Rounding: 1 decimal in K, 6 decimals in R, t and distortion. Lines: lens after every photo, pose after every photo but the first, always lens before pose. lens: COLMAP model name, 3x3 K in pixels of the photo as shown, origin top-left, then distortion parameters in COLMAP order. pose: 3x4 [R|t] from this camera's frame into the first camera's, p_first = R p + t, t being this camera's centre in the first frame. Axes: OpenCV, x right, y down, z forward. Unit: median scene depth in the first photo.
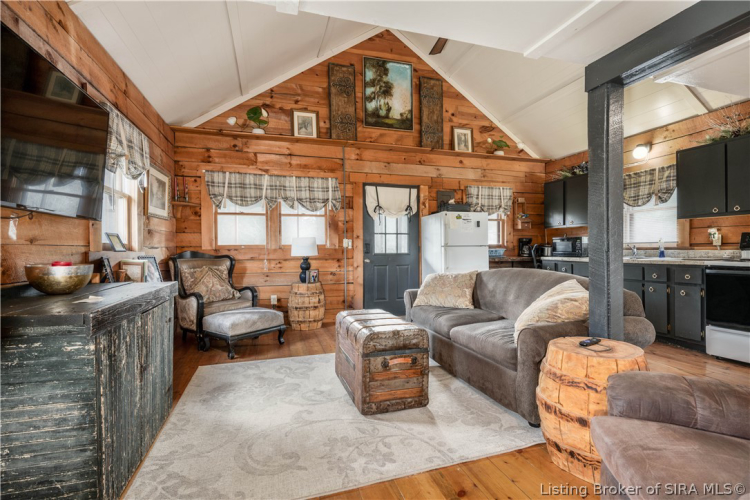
lens RADIAL K [[334.5, 0, 390.2], [0, 334.5, 251.2], [0, 0, 1]] dist [-0.000712, -0.000289]
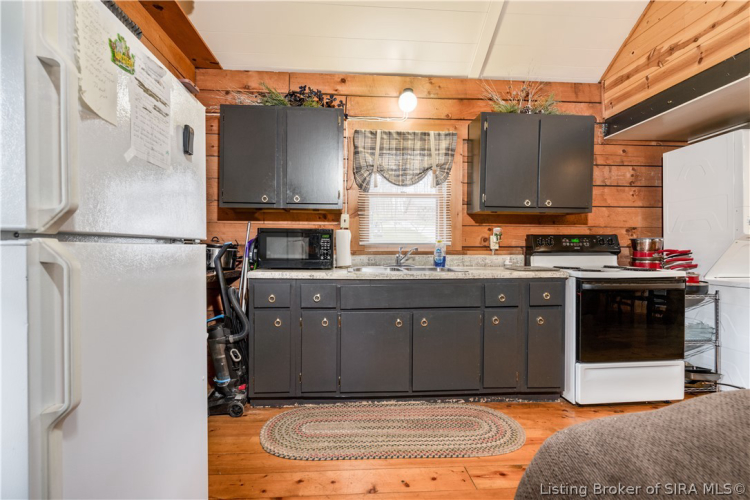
lens RADIAL K [[356.8, 0, 359.4], [0, 356.8, 248.2], [0, 0, 1]] dist [0.000305, 0.000210]
pose [[0.241453, 0.007397, 0.970384, 0.057866], [0.001481, 0.999967, -0.007991, -0.009481], [-0.970411, 0.003367, 0.241434, 0.760990]]
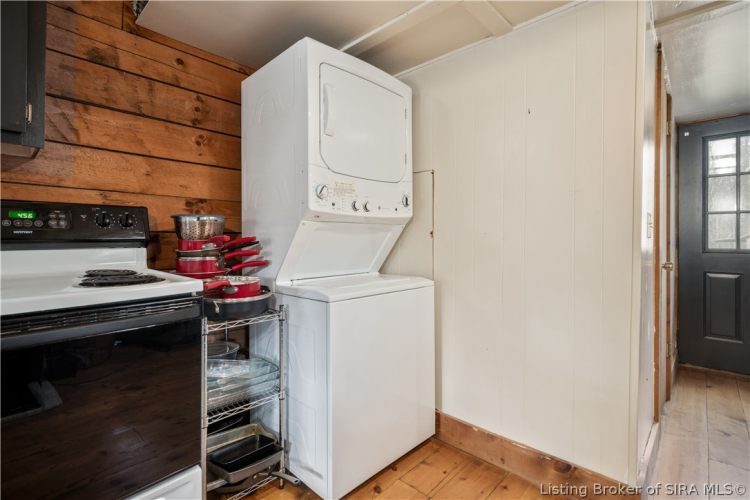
lens RADIAL K [[352.5, 0, 376.3], [0, 352.5, 238.3], [0, 0, 1]] dist [0.000575, 0.000147]
pose [[-0.488381, 0.003916, 0.872622, 0.366288], [0.004506, 0.999988, -0.001965, -0.008207], [-0.872619, 0.002972, -0.488392, 0.474225]]
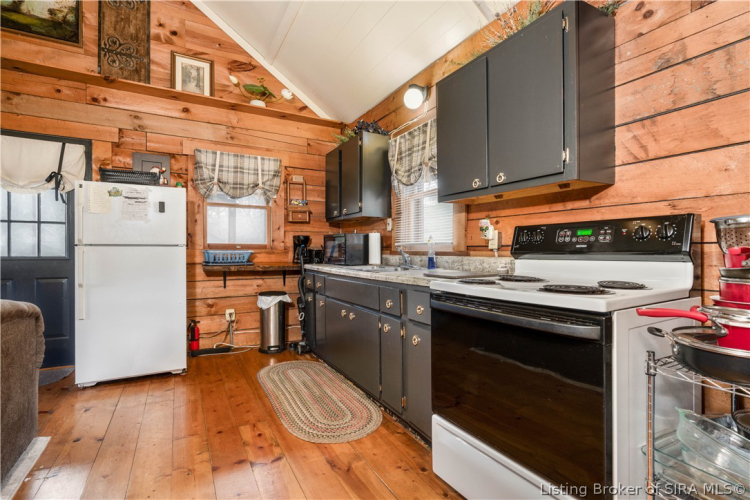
lens RADIAL K [[357.6, 0, 375.0], [0, 357.6, 250.0], [0, 0, 1]] dist [0.002338, 0.000979]
pose [[0.980326, 0.011013, 0.197077, 0.452185], [-0.009469, 0.999917, -0.008773, -0.006068], [-0.197157, 0.006734, 0.980349, 0.299968]]
